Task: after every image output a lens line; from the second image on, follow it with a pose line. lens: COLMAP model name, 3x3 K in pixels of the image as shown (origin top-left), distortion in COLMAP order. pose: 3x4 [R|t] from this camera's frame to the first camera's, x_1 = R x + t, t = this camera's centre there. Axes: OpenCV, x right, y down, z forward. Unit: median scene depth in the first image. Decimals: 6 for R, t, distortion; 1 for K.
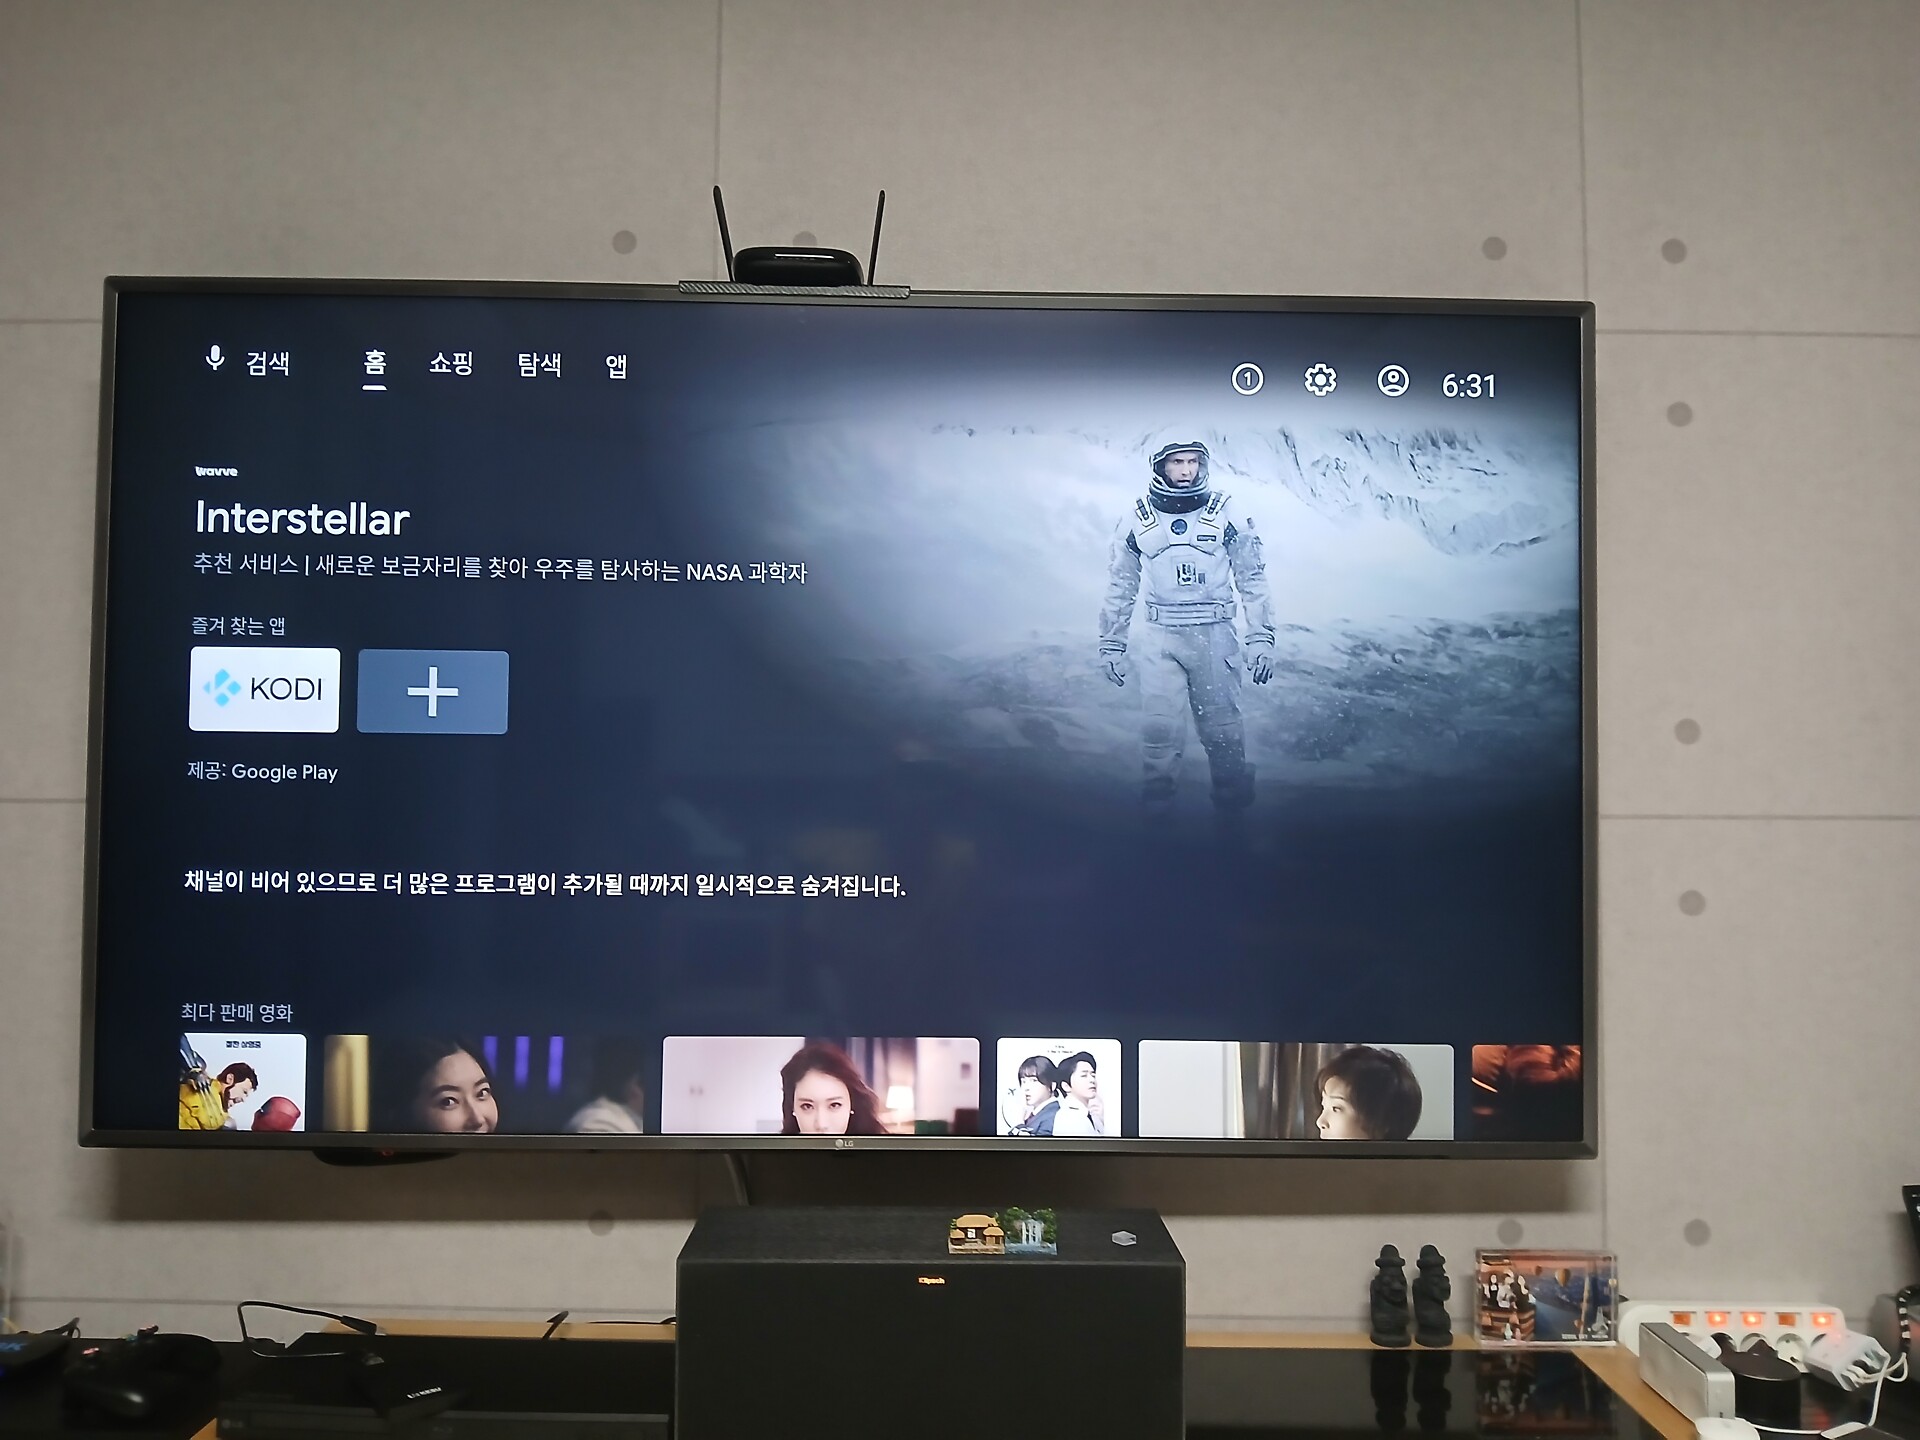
lens RADIAL K [[1526.7, 0, 919.6], [0, 1526.7, 721.0], [0, 0, 1]] dist [-0.007275, -0.011524]
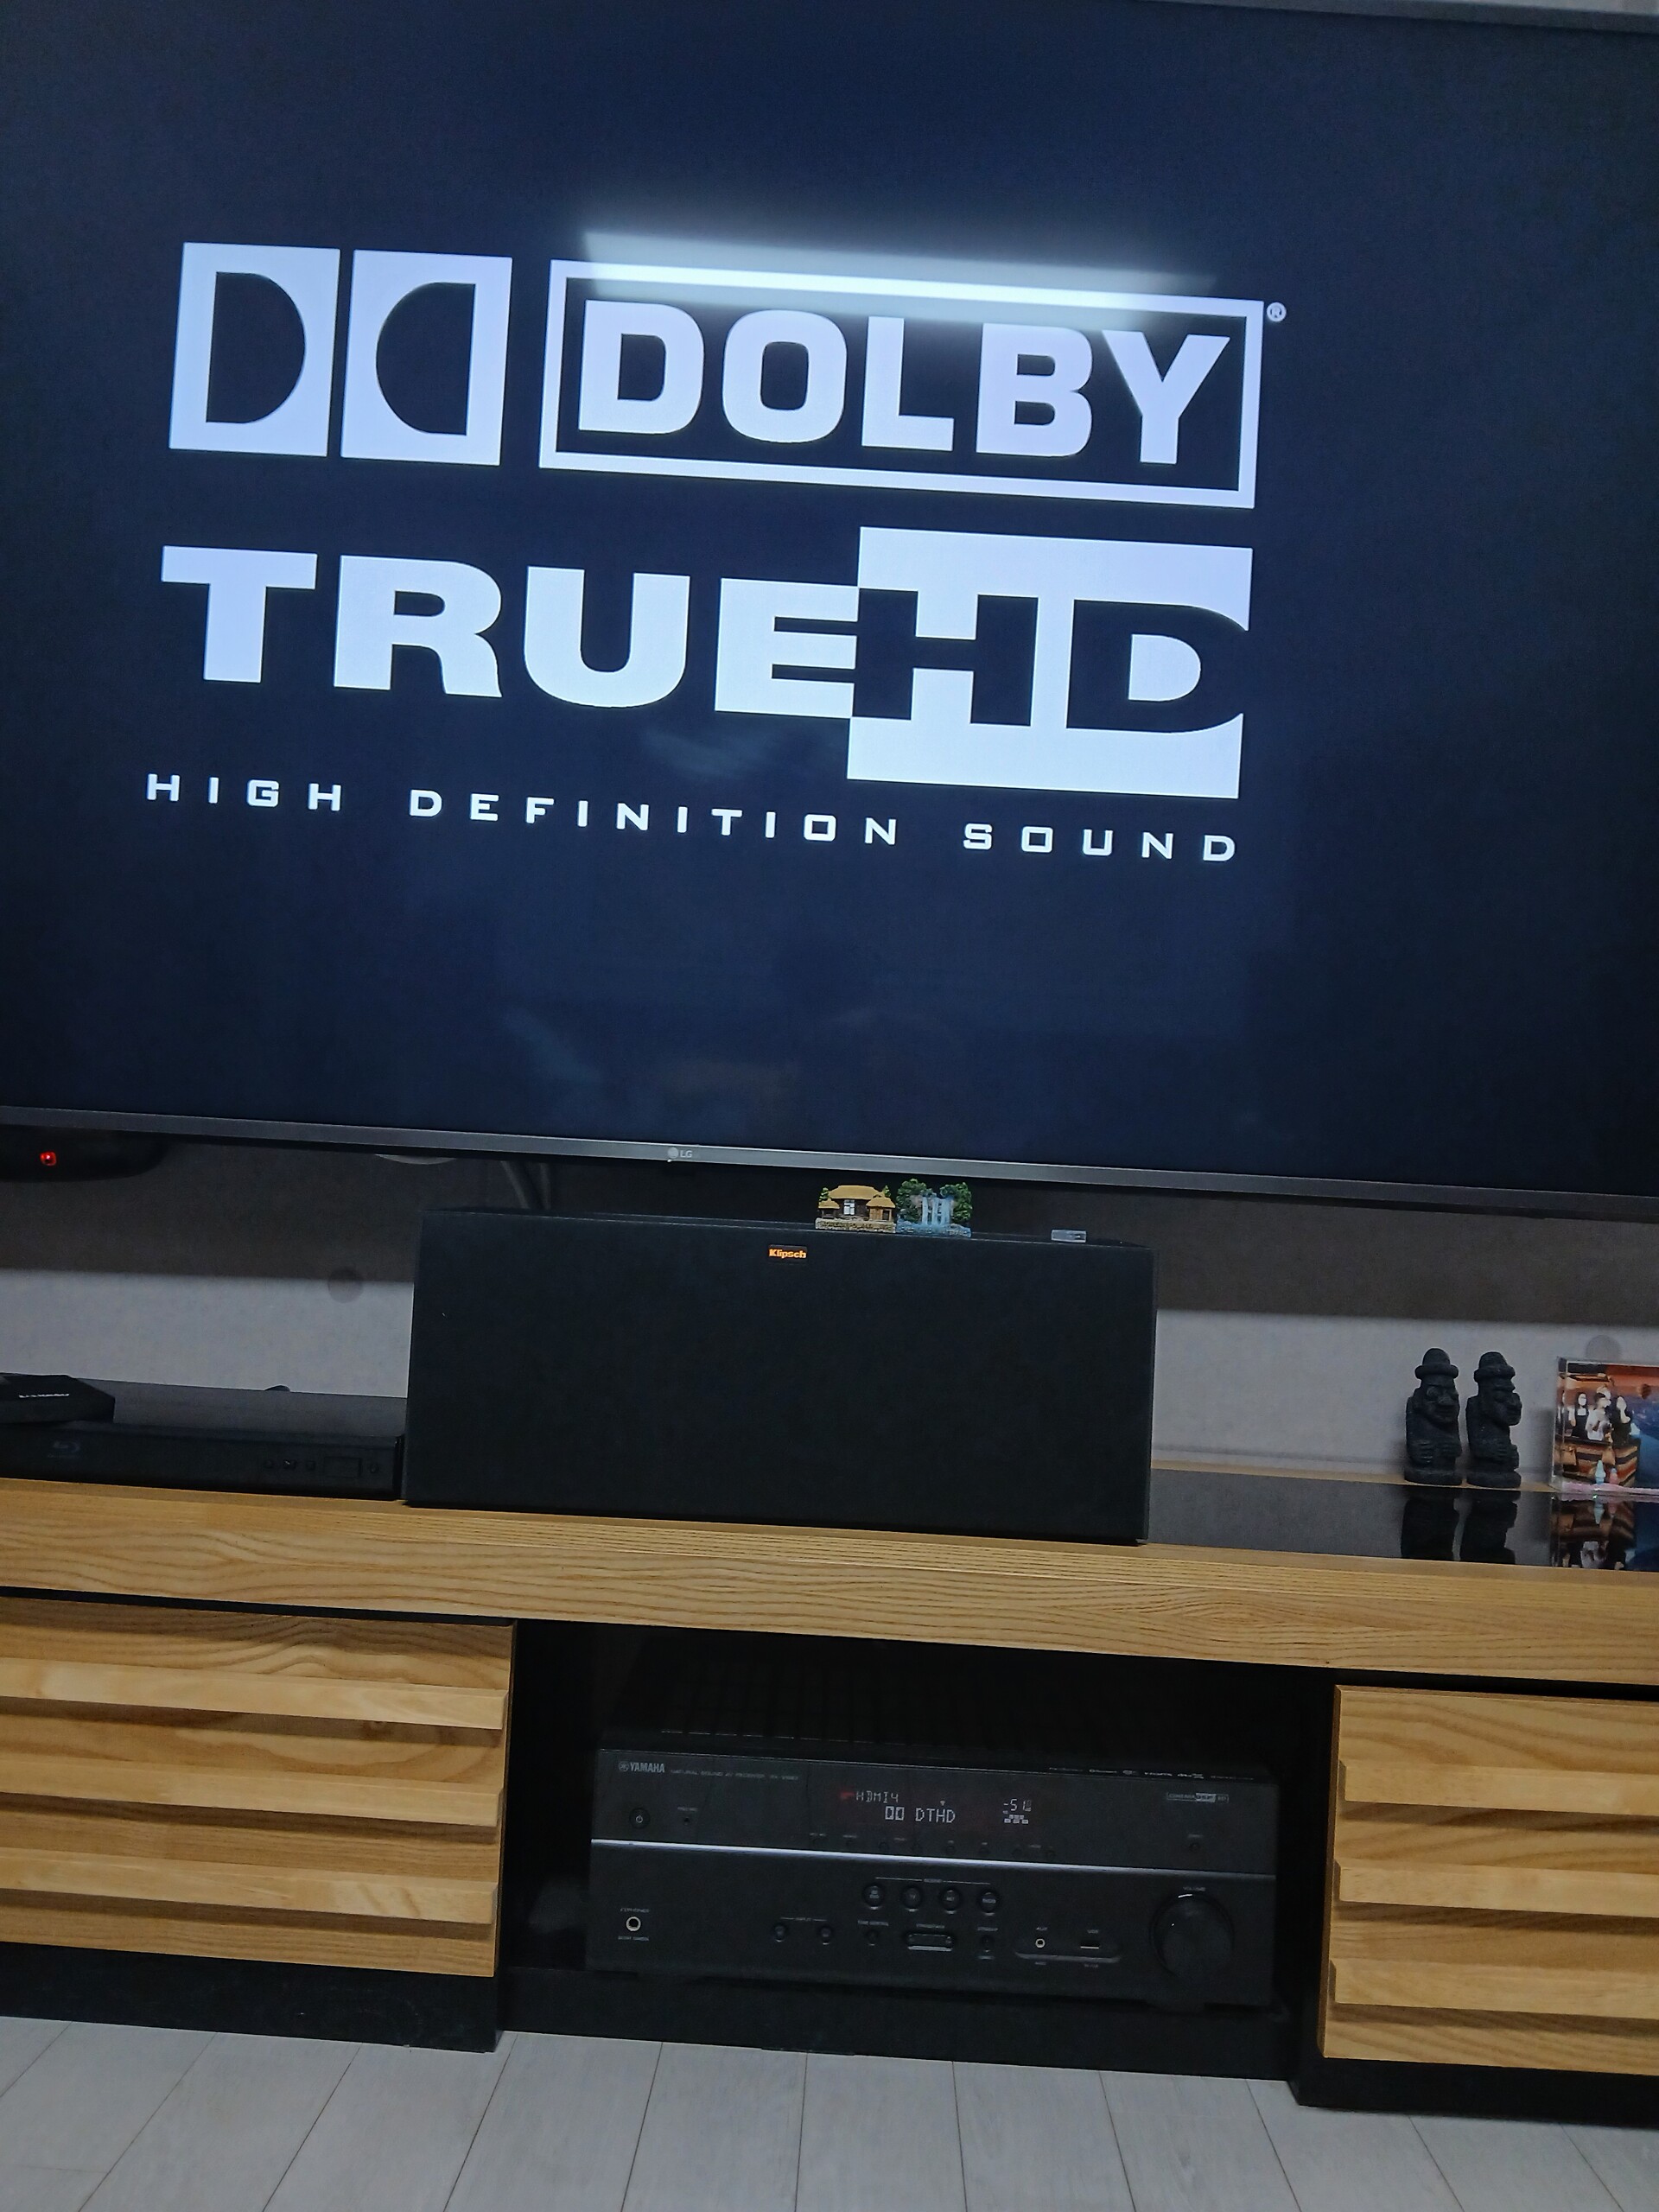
lens RADIAL K [[1786.7, 0, 829.5], [0, 1786.7, 1106.0], [0, 0, 1]] dist [0.075742, -0.196115]
pose [[0.998852, 0.047675, -0.004638, 0.022426], [-0.047624, 0.998810, 0.010518, 0.237650], [0.005134, -0.010285, 0.999934, 0.157278]]
